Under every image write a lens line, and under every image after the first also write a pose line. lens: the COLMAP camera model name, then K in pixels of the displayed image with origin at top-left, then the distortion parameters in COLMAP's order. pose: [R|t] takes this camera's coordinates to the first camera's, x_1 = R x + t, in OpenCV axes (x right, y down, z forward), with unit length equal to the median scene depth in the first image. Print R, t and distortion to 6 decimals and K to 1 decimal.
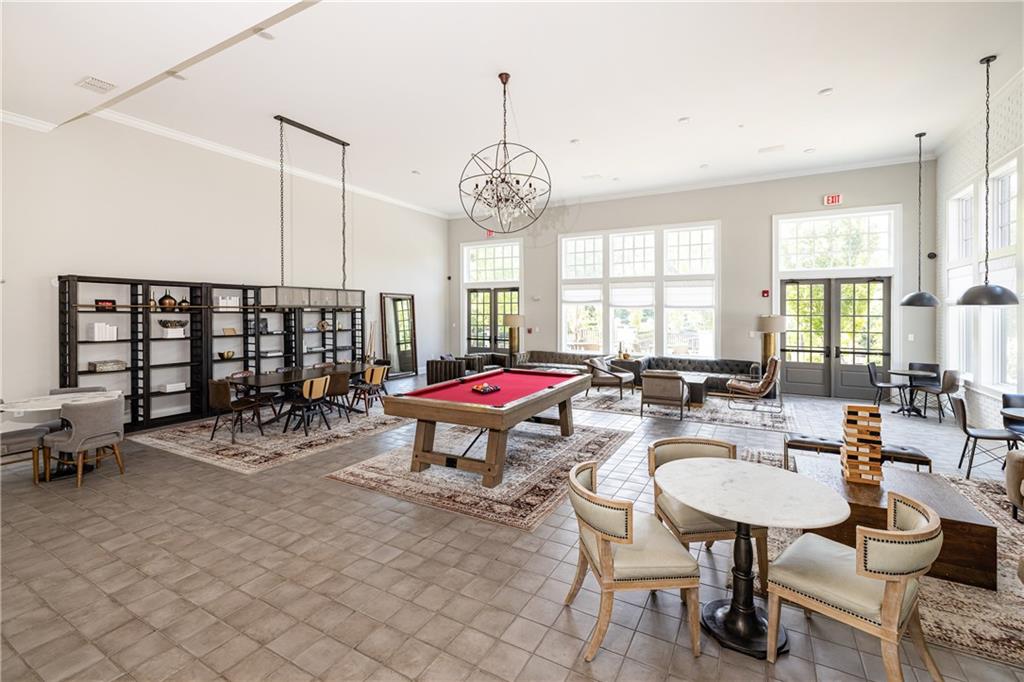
lens RADIAL K [[441.3, 0, 525.5], [0, 441.3, 314.2], [0, 0, 1]] dist [-0.000523, 0.000897]
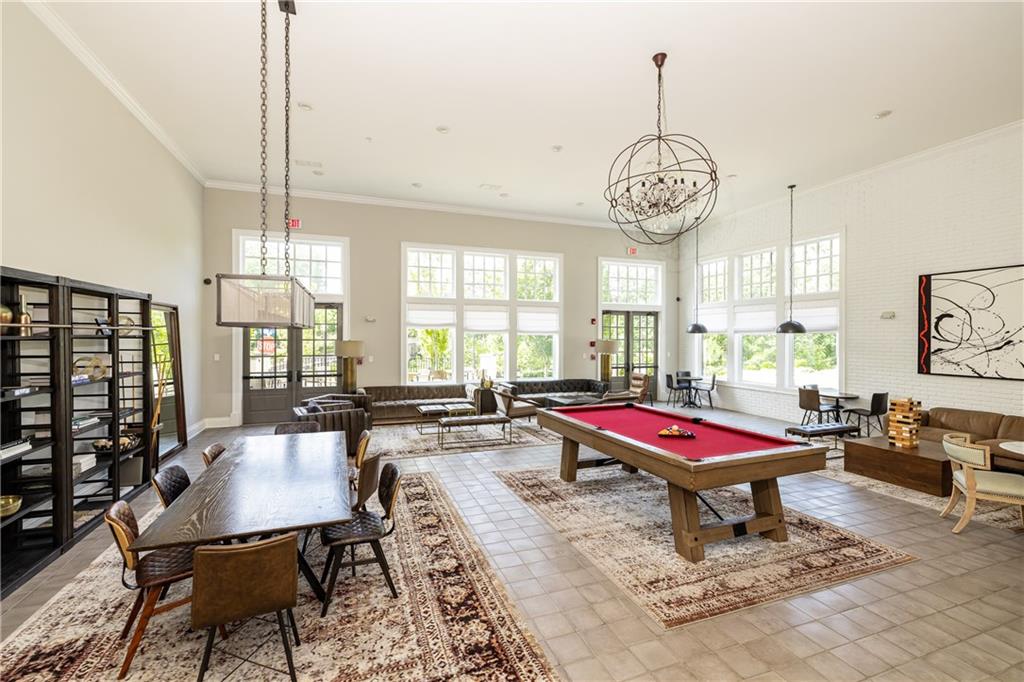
lens RADIAL K [[441.3, 0, 512.6], [0, 441.3, 340.3], [0, 0, 1]] dist [-0.000523, 0.000897]
pose [[0.662356, -0.007938, 0.749147, -0.523516], [0.000753, 0.999950, 0.009929, -0.008087], [-0.749189, -0.006013, 0.662329, 0.394263]]
